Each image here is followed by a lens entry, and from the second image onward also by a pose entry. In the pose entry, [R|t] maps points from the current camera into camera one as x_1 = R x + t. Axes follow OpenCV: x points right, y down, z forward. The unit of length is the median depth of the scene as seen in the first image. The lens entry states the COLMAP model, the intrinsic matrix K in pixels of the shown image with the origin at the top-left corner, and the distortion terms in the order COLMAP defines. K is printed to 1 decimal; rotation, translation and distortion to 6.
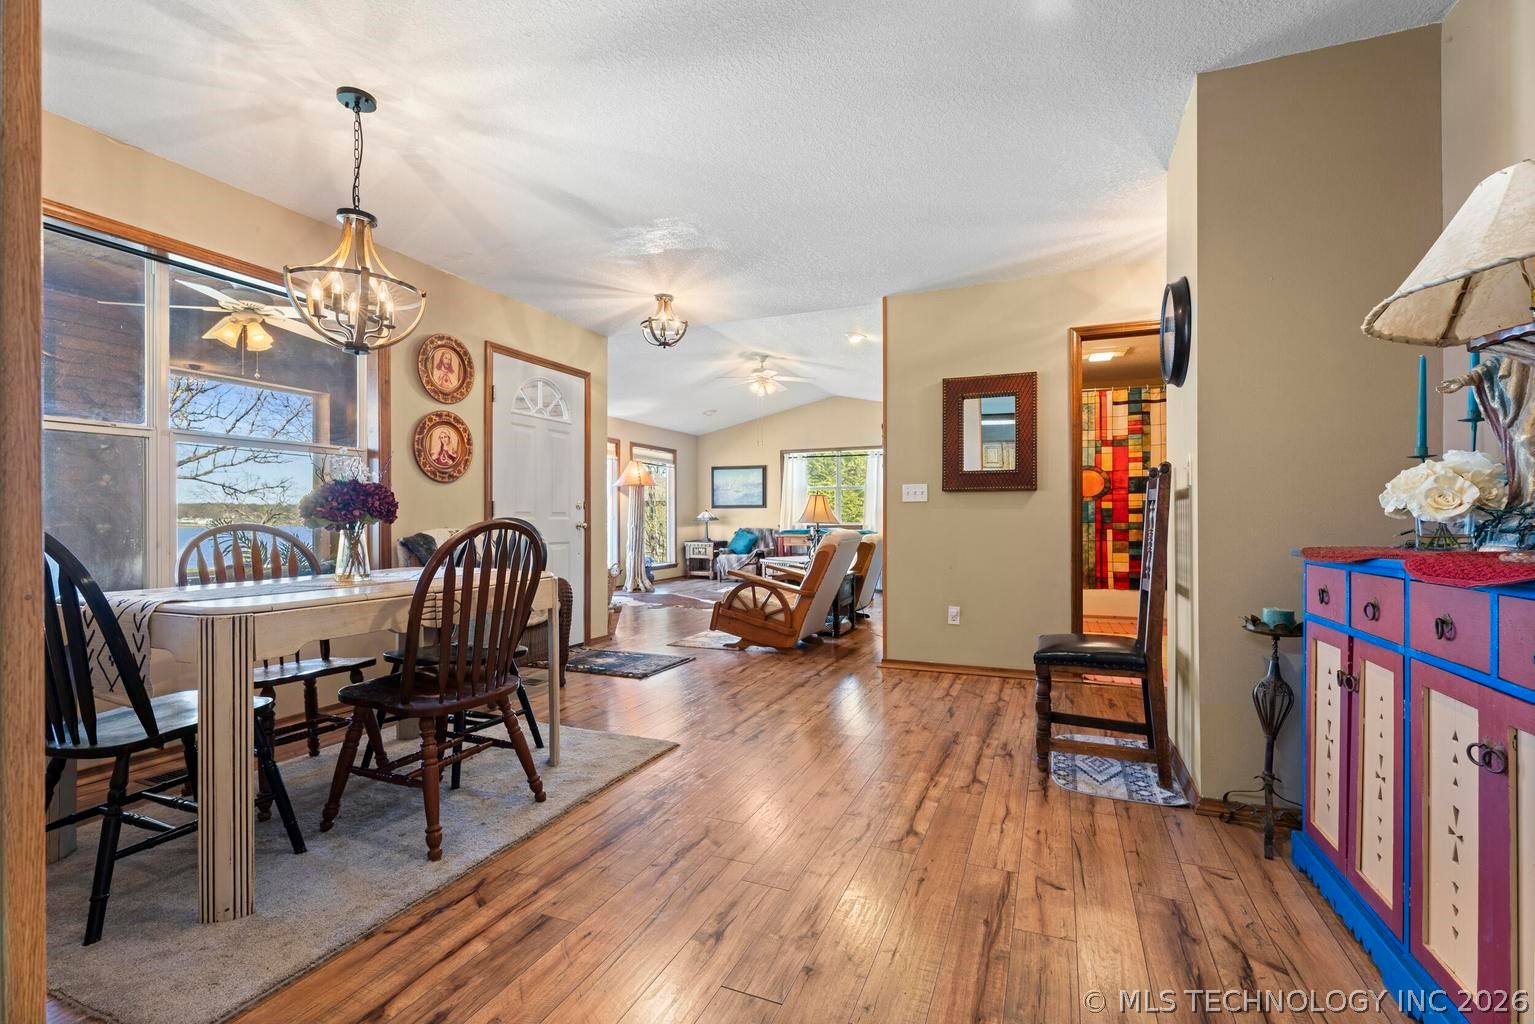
lens RADIAL K [[680.8, 0, 768.4], [0, 680.8, 511.7], [0, 0, 1]] dist [0.003978, -0.002484]
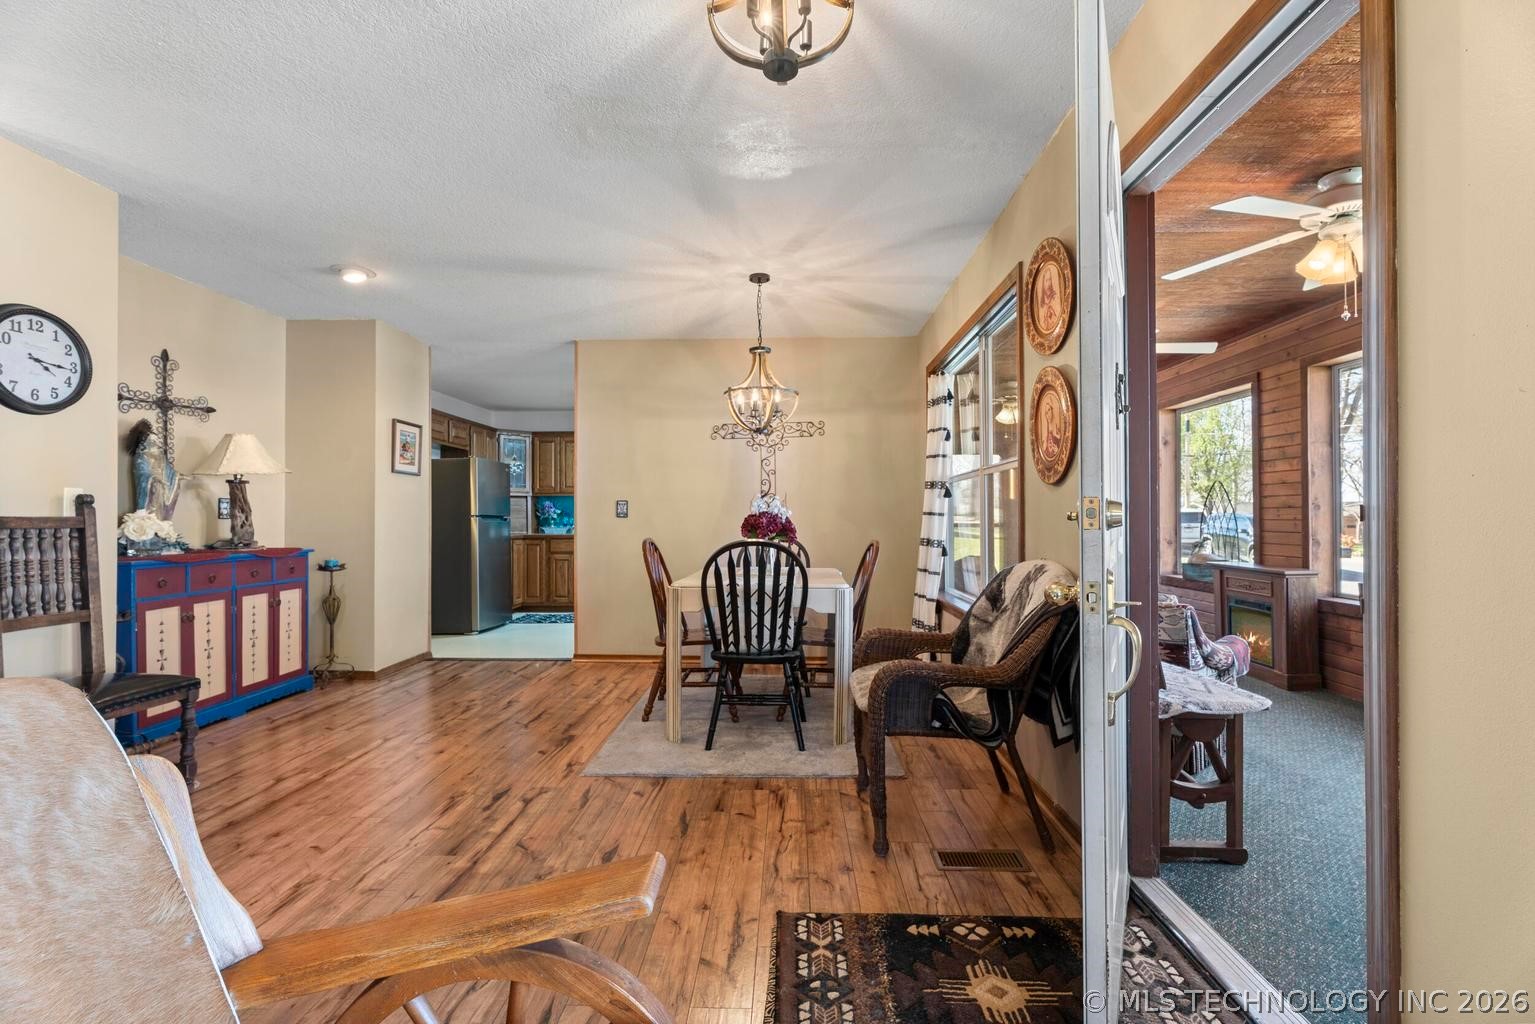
lens RADIAL K [[680.8, 0, 771.5], [0, 680.8, 512.5], [0, 0, 1]] dist [0.003978, -0.002484]
pose [[-0.930606, 0.000179, -0.366022, -0.023015], [0.007899, 0.999777, -0.019593, -0.009333], [0.365936, -0.021125, -0.930400, 1.607038]]
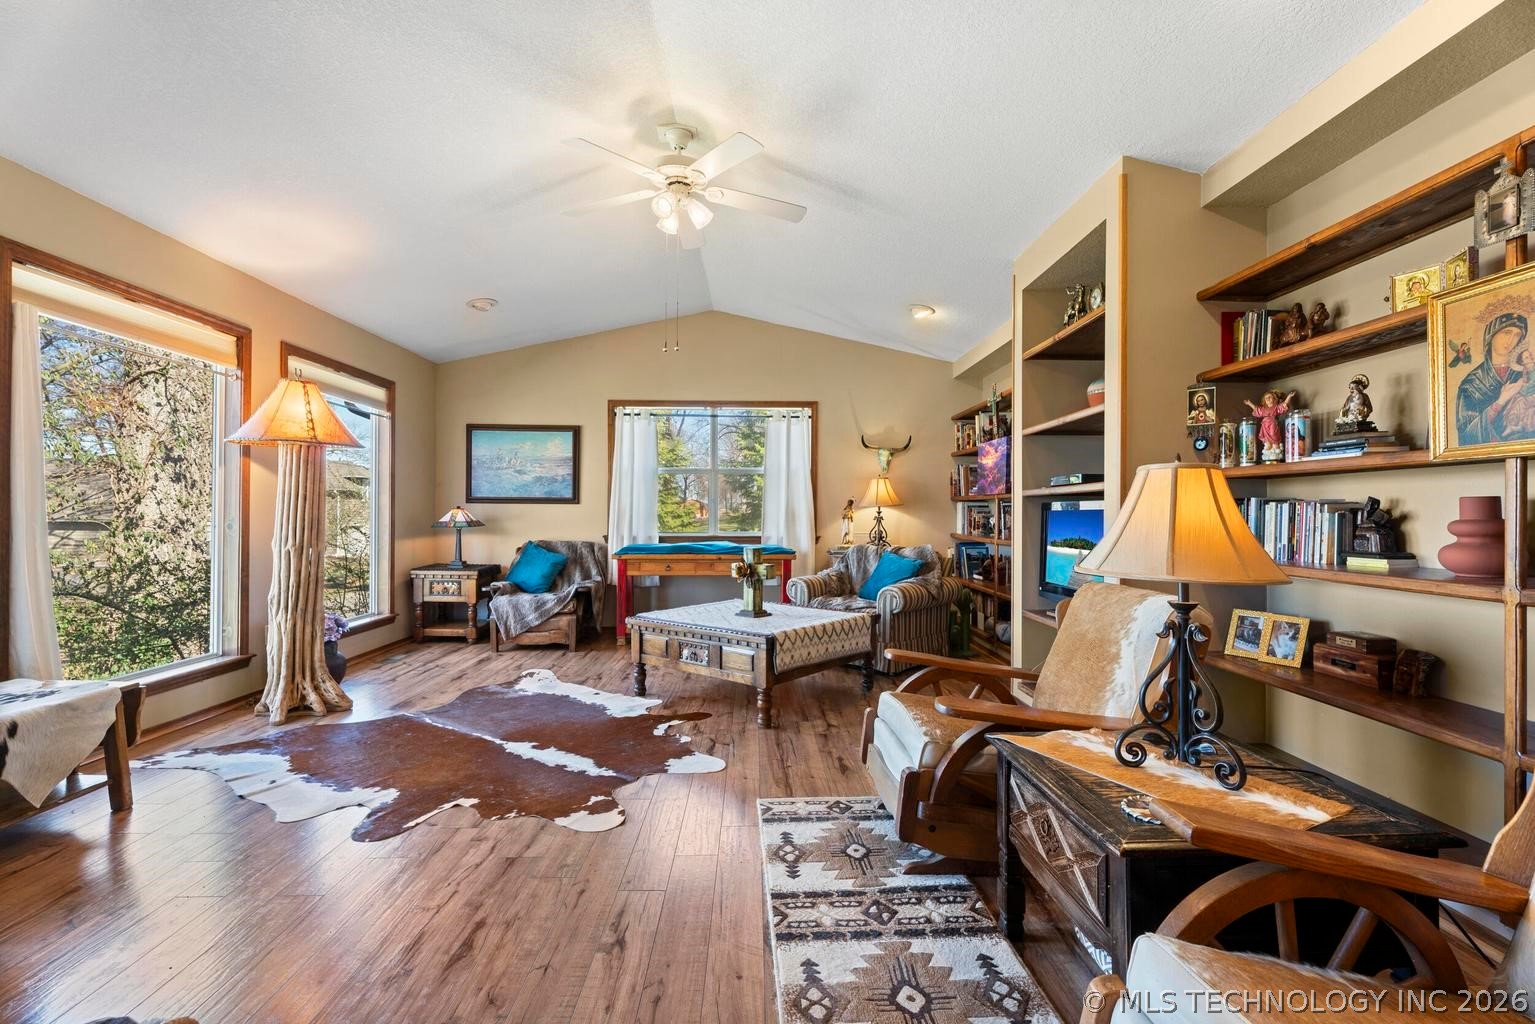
lens RADIAL K [[680.8, 0, 765.5], [0, 680.8, 512.8], [0, 0, 1]] dist [0.003978, -0.002484]
pose [[0.910940, 0.008746, 0.412446, -0.283022], [-0.012430, 0.999903, 0.006251, -0.010746], [-0.412352, -0.010821, 0.910961, 1.342344]]
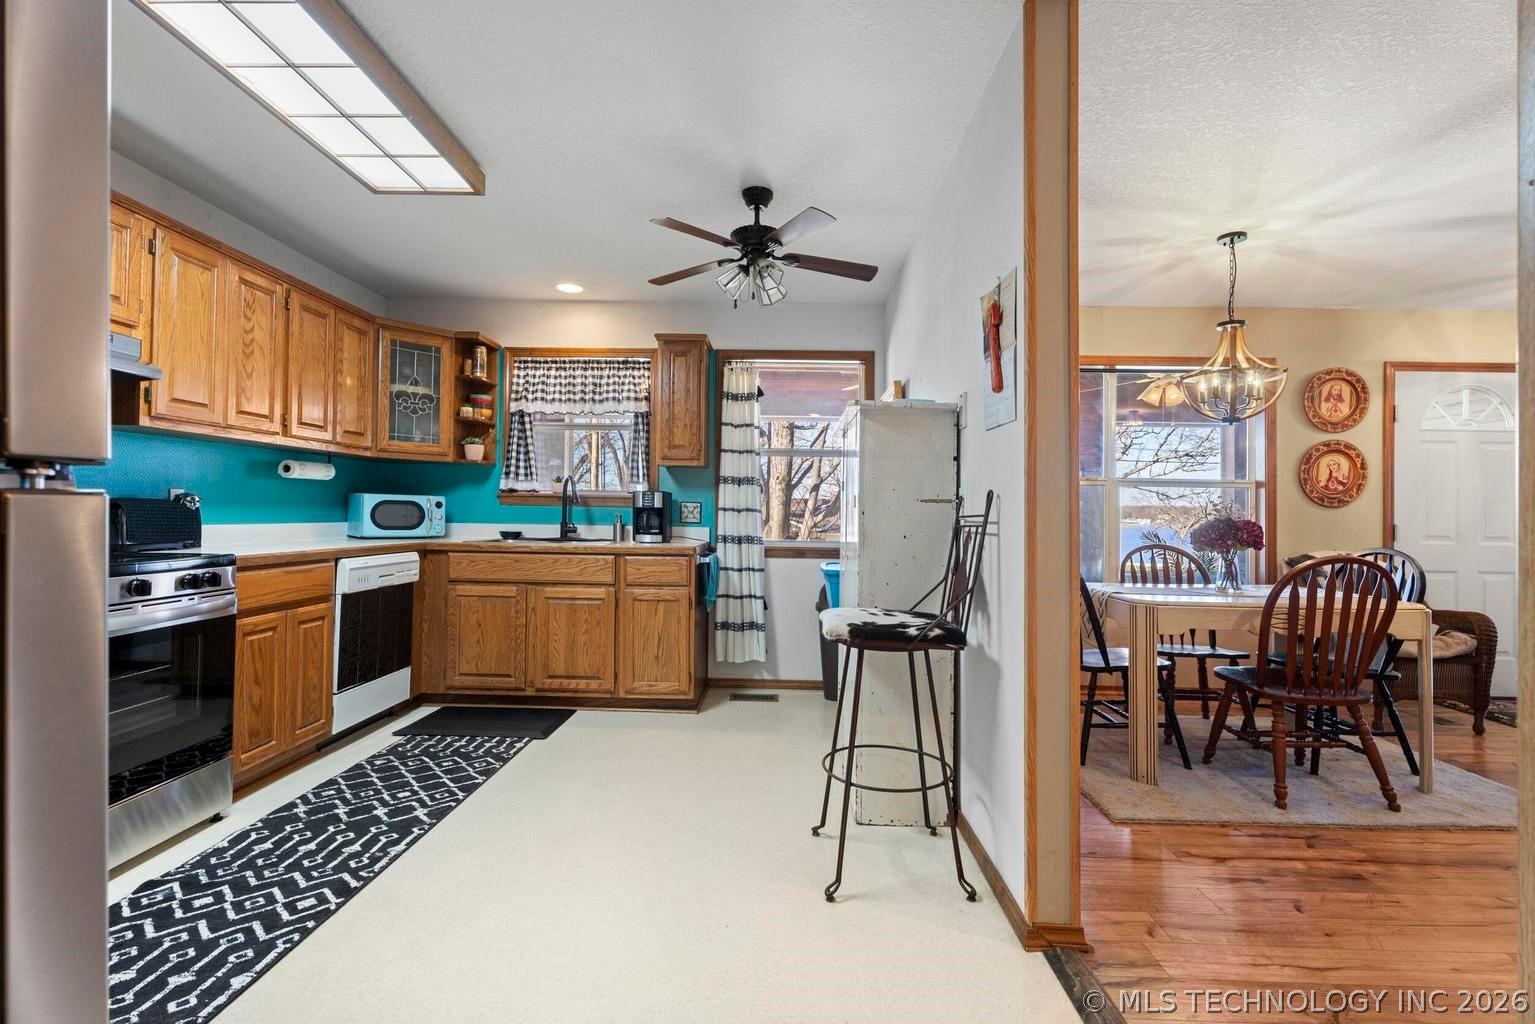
lens RADIAL K [[680.8, 0, 775.8], [0, 680.8, 504.5], [0, 0, 1]] dist [0.003978, -0.002484]
pose [[0.375329, -0.005850, -0.926873, 0.199908], [-0.006893, 0.999935, -0.009103, -0.034493], [0.926866, 0.009806, 0.375264, -0.222818]]
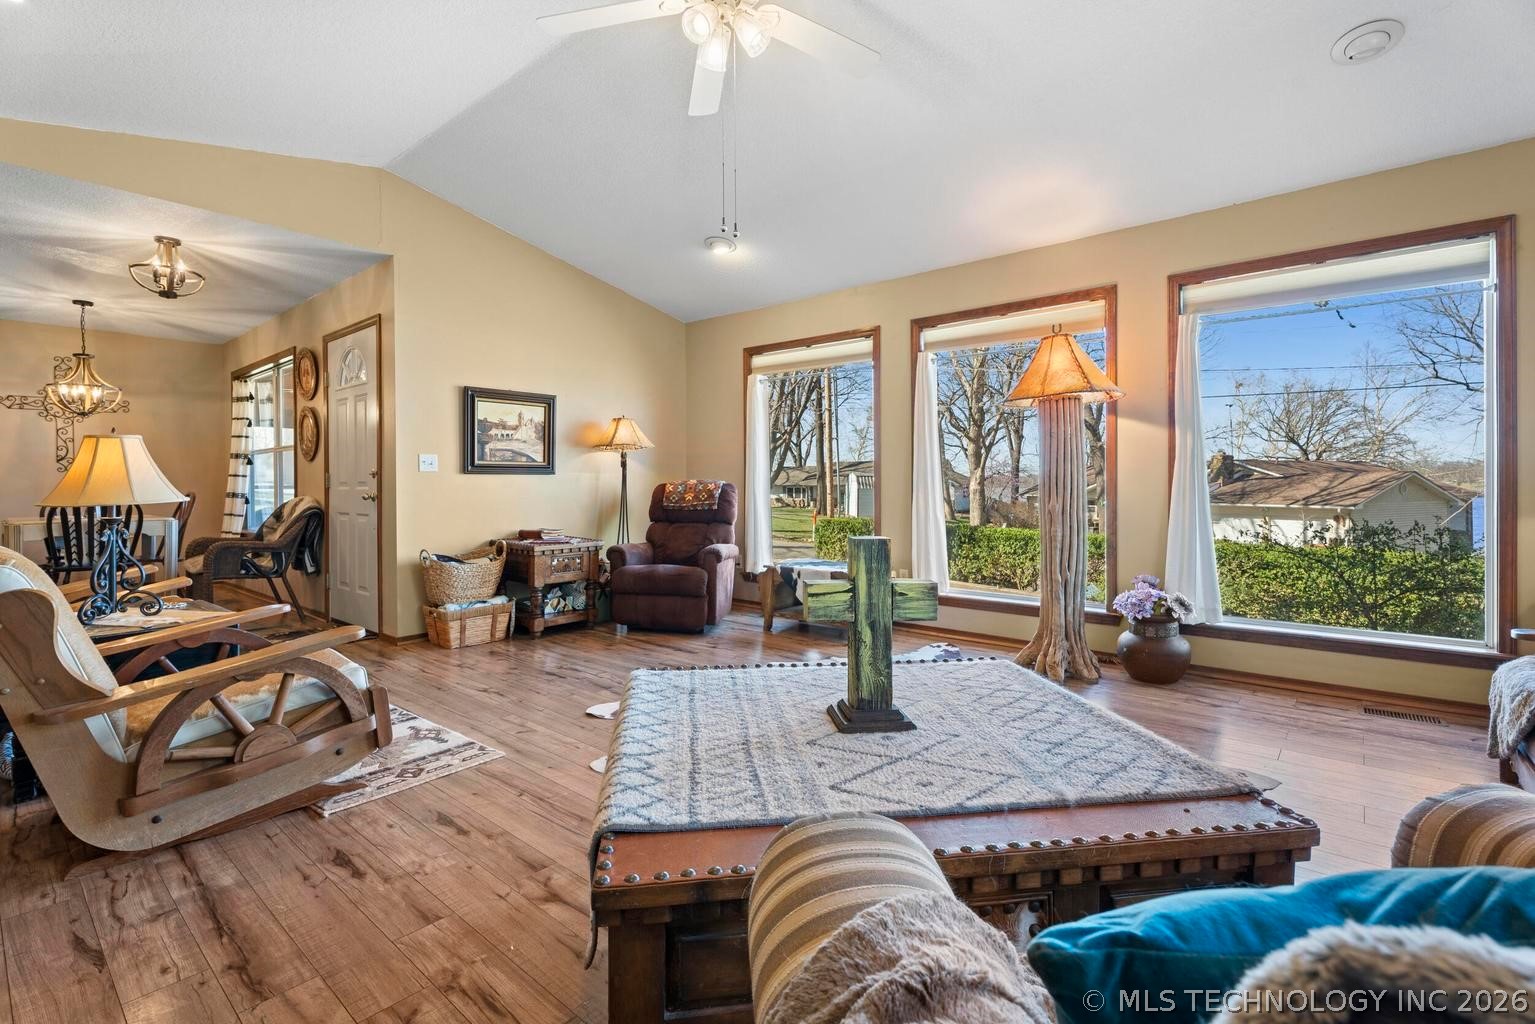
lens RADIAL K [[680.8, 0, 773.3], [0, 680.8, 483.5], [0, 0, 1]] dist [0.003978, -0.002484]
pose [[-0.283162, 0.001503, -0.959071, 0.580928], [0.016305, 0.999862, -0.003247, 0.020754], [0.958933, -0.016557, -0.283148, 2.435590]]
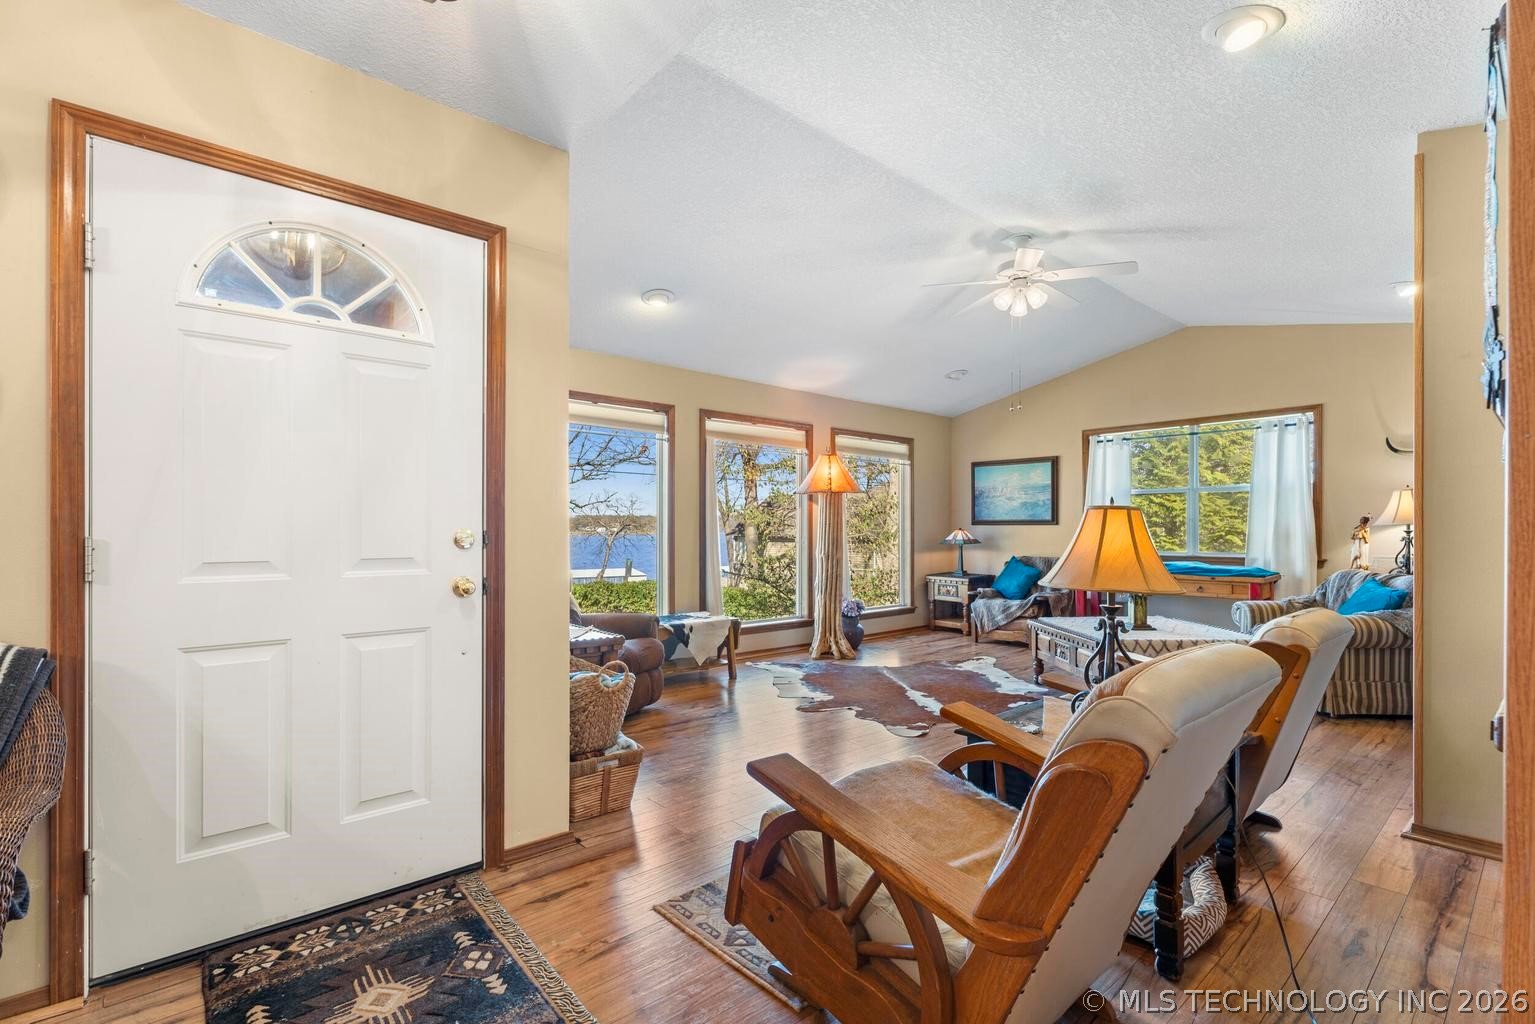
lens RADIAL K [[680.8, 0, 767.2], [0, 680.8, 530.2], [0, 0, 1]] dist [0.003978, -0.002484]
pose [[0.895176, 0.003033, -0.445703, 0.111356], [0.002735, 0.999921, 0.012298, -0.027517], [0.445705, -0.012228, 0.895096, 0.989685]]
